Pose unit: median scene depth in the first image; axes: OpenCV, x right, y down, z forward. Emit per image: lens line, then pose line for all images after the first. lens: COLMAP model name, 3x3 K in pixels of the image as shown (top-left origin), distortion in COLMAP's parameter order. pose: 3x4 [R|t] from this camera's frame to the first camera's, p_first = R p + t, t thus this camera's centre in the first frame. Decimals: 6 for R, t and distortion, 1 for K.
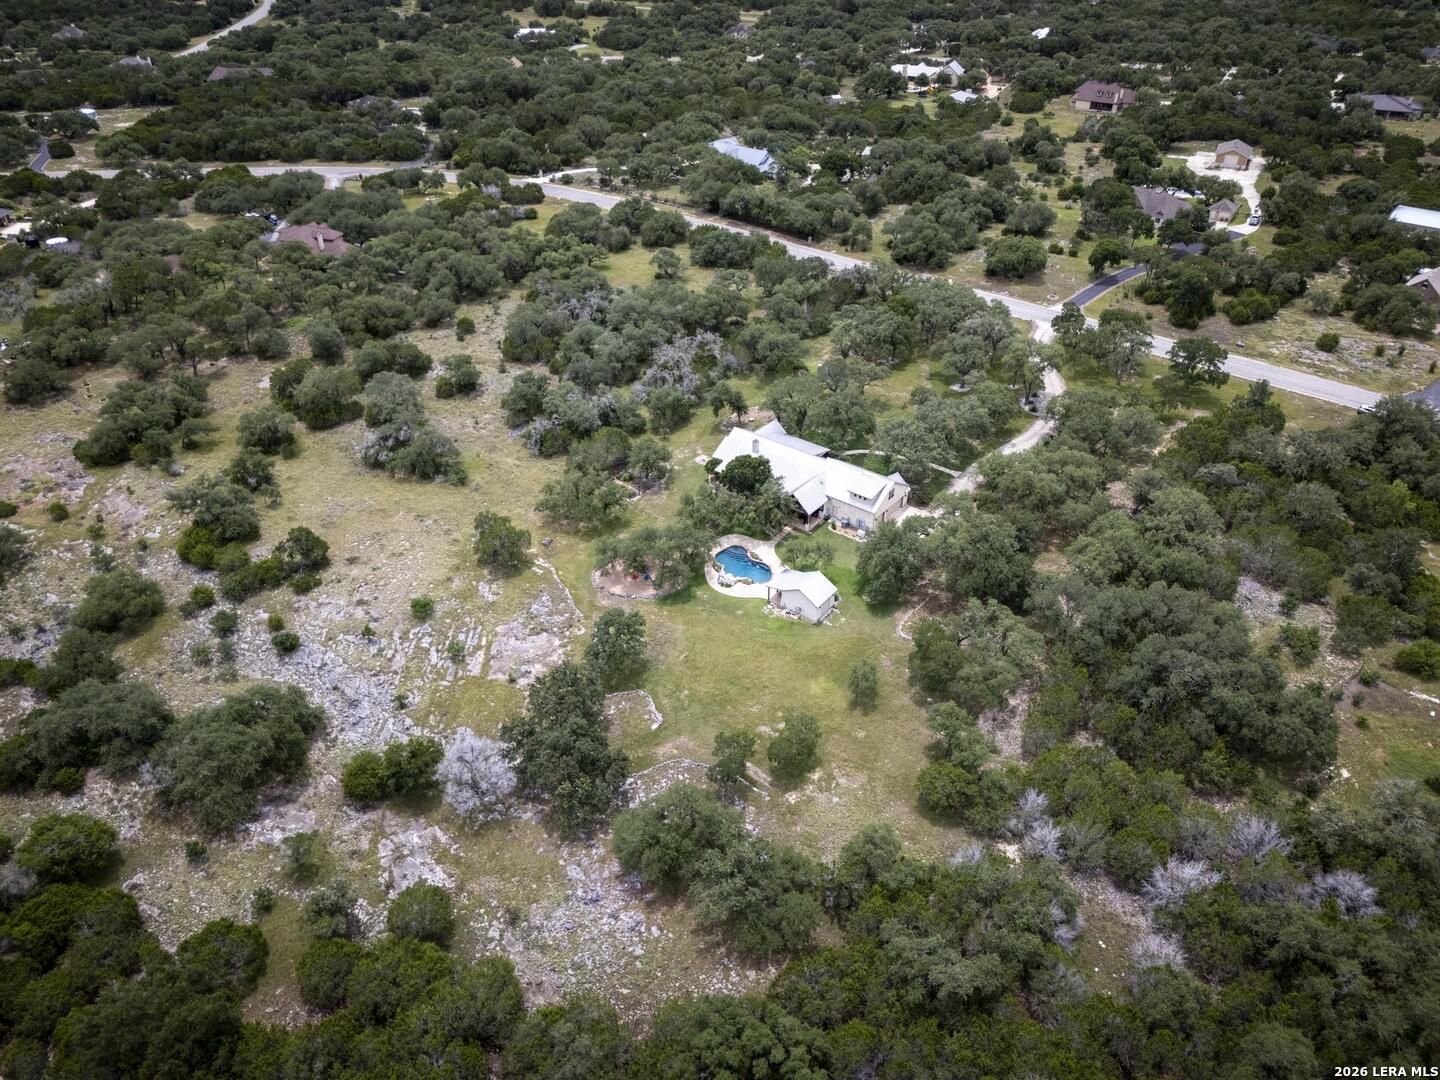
lens RADIAL K [[1058.9, 0, 720.0], [0, 1058.9, 540.0], [0, 0, 1]] dist [0.055887, -0.039955]
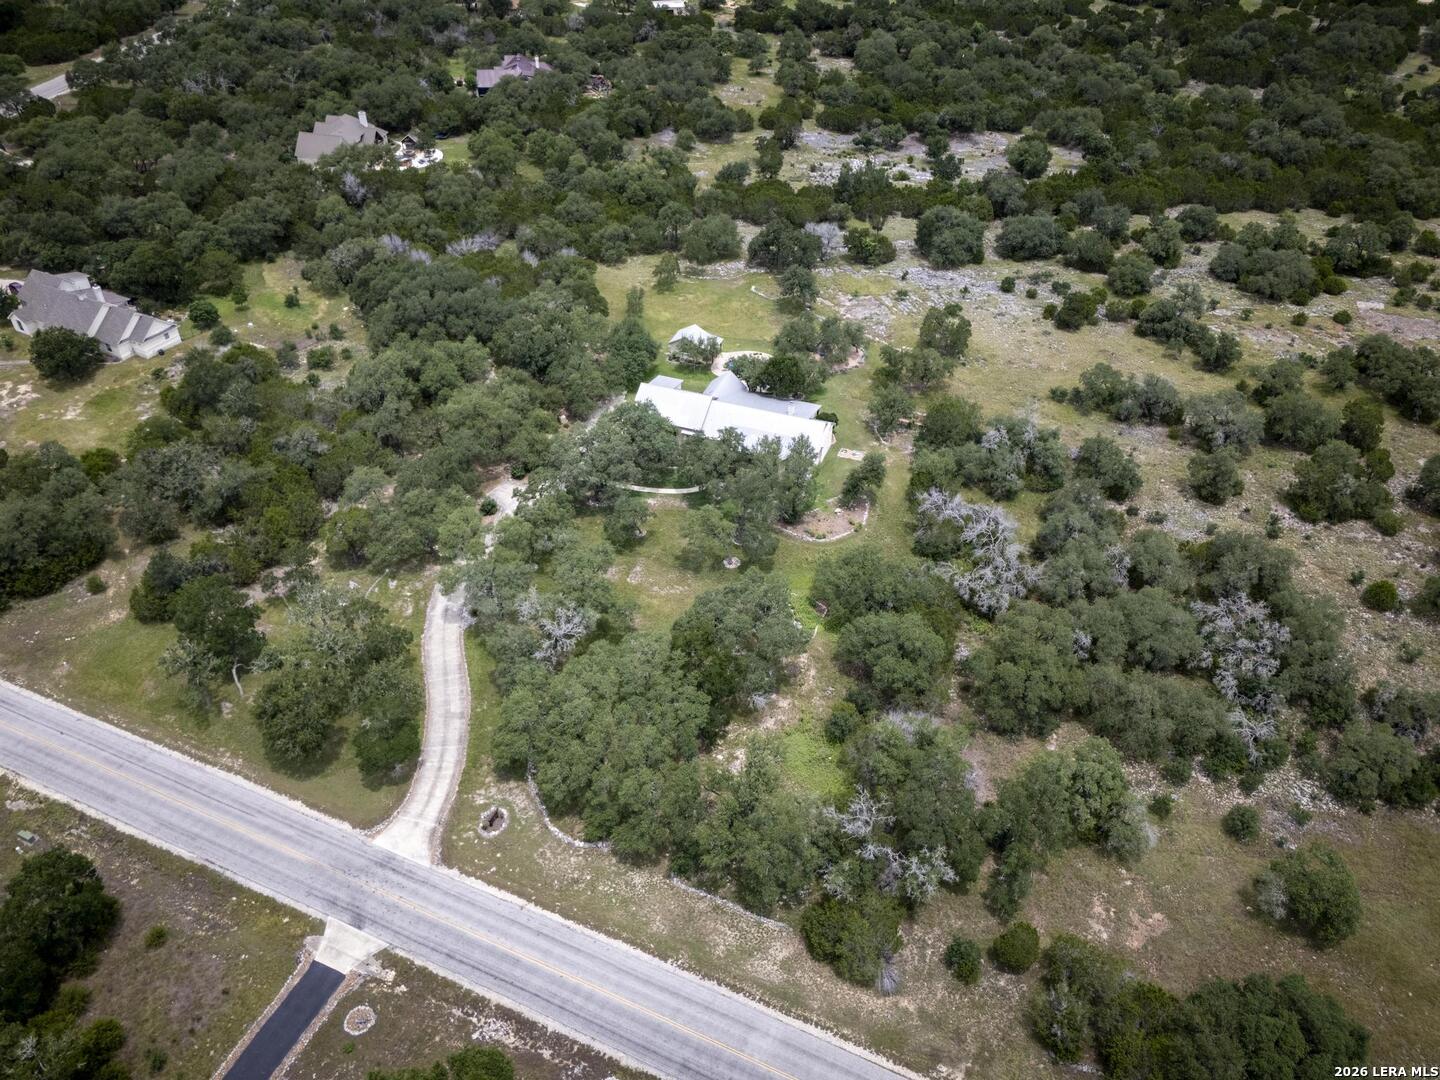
lens RADIAL K [[1058.9, 0, 720.0], [0, 1058.9, 540.0], [0, 0, 1]] dist [0.055887, -0.039955]
pose [[-0.952428, 0.169464, -0.253305, 0.381936], [-0.186363, 0.333795, 0.924040, -0.975463], [0.241143, 0.927288, -0.286333, 1.458834]]
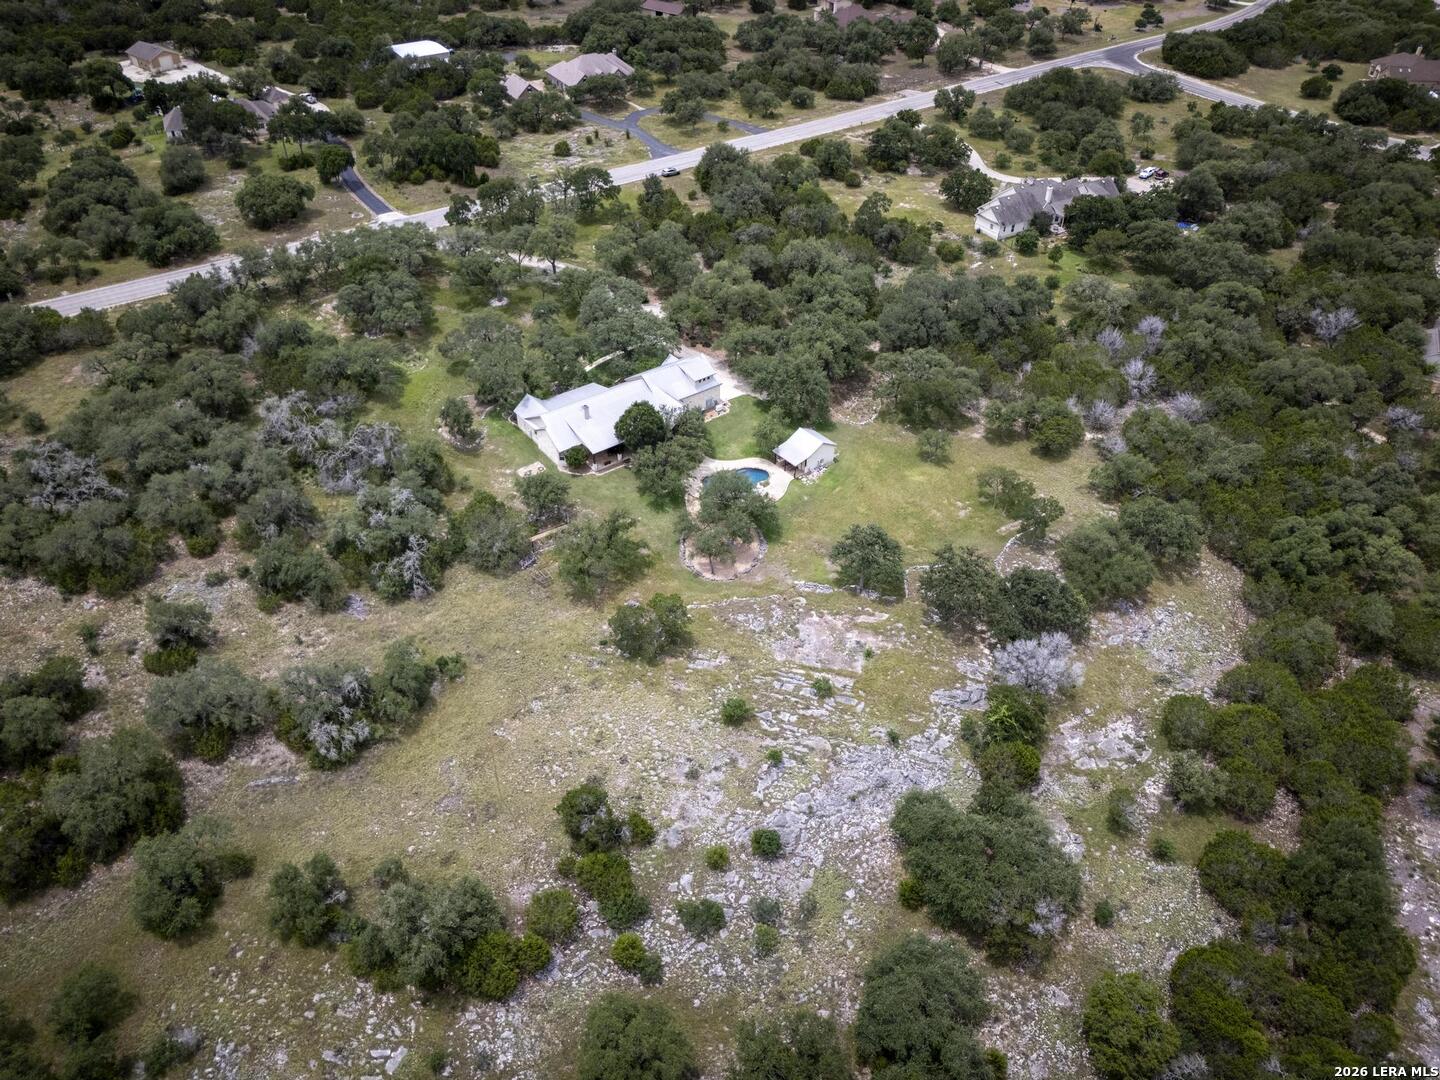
lens RADIAL K [[1058.9, 0, 720.0], [0, 1058.9, 540.0], [0, 0, 1]] dist [0.055887, -0.039955]
pose [[0.251295, -0.608553, 0.752672, -0.747959], [0.536966, 0.734639, 0.414696, -0.349012], [-0.805306, 0.299948, 0.511383, 0.493753]]
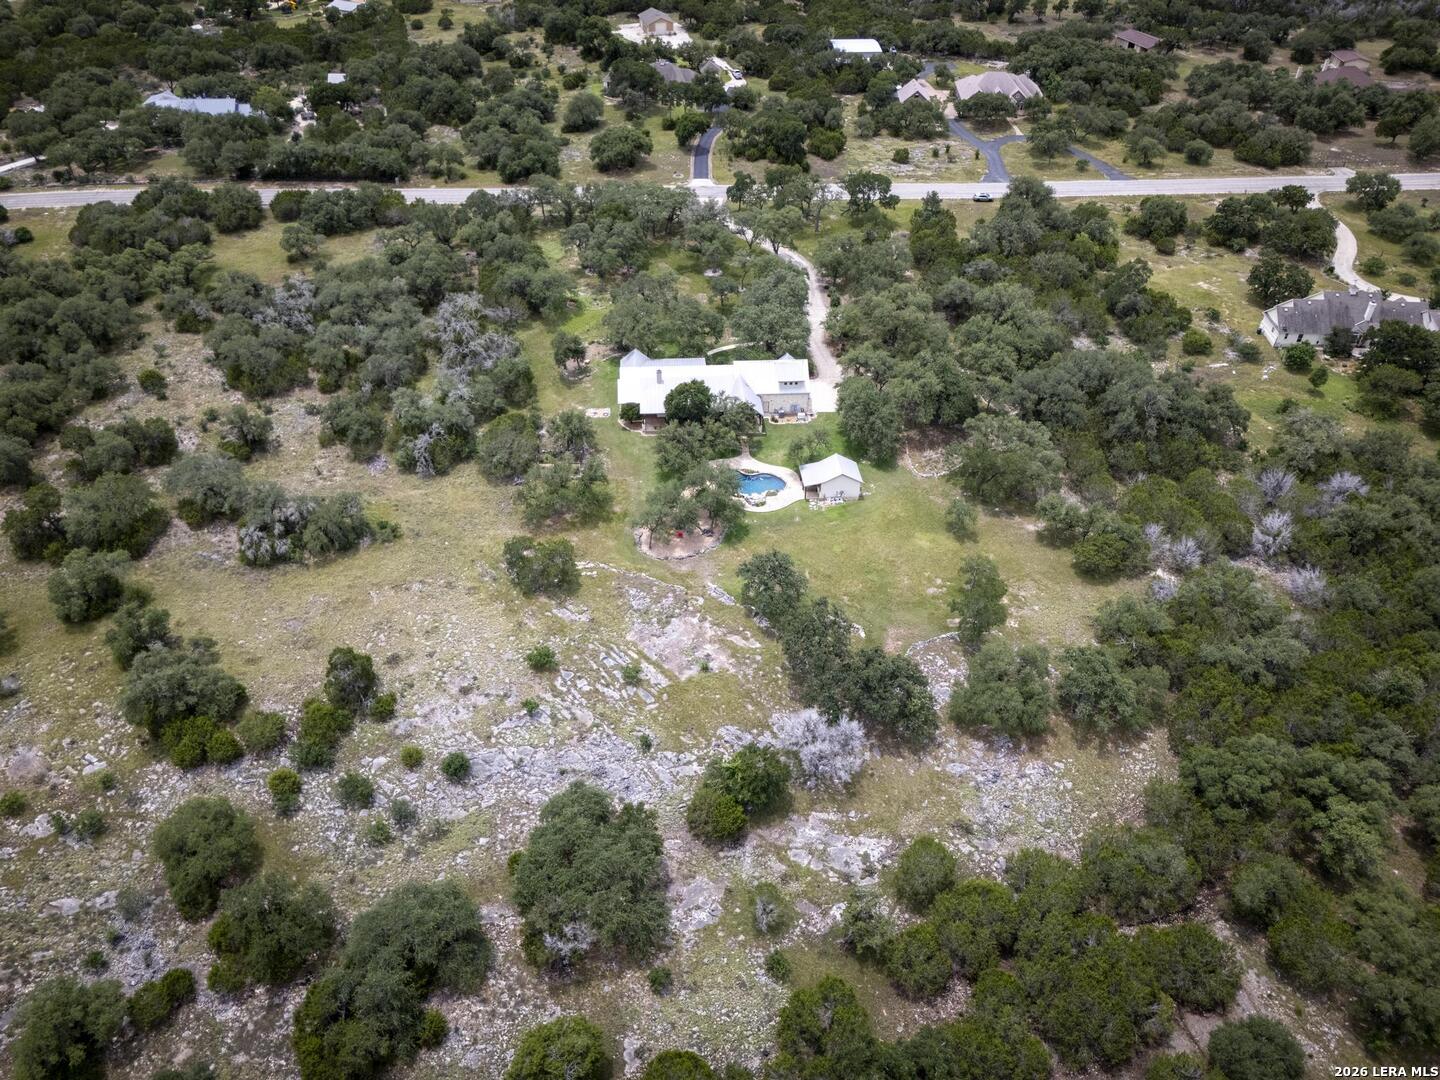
lens RADIAL K [[1058.9, 0, 720.0], [0, 1058.9, 540.0], [0, 0, 1]] dist [0.055887, -0.039955]
pose [[0.747213, -0.412880, 0.520771, -0.530701], [0.370198, 0.909358, 0.189794, -0.124331], [-0.551930, 0.050972, 0.832331, 0.168222]]
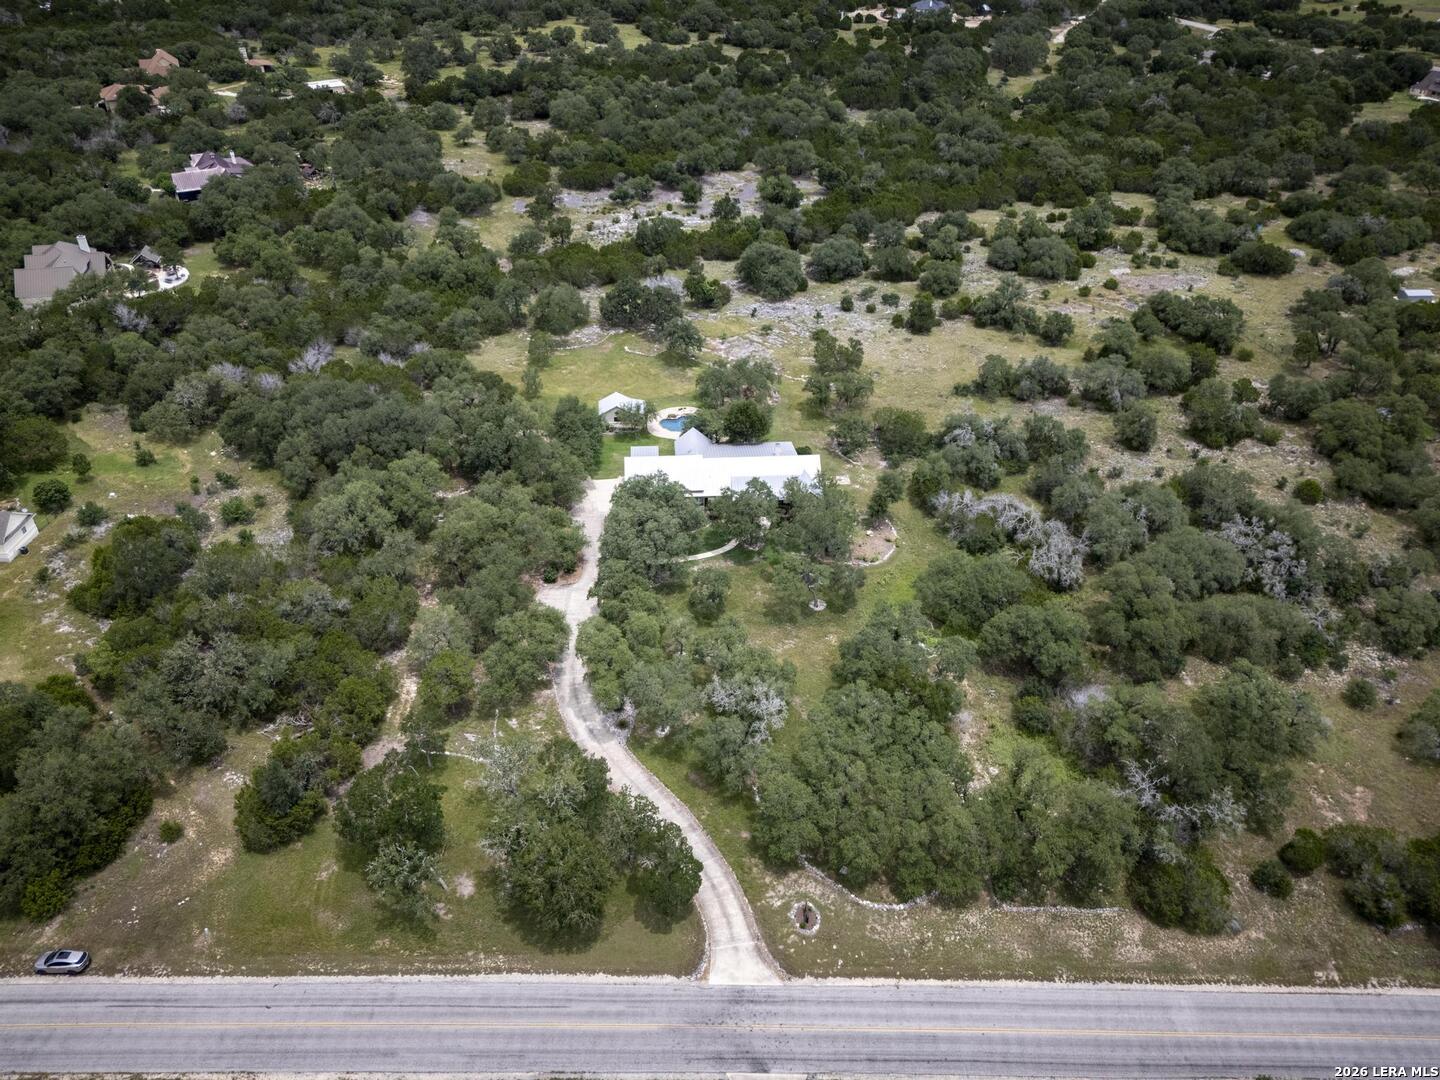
lens RADIAL K [[1058.9, 0, 720.0], [0, 1058.9, 540.0], [0, 0, 1]] dist [0.055887, -0.039955]
pose [[-0.743490, 0.370155, -0.556963, 0.689237], [-0.384224, 0.445223, 0.808794, -0.868824], [0.547353, 0.815329, -0.188796, 1.304660]]
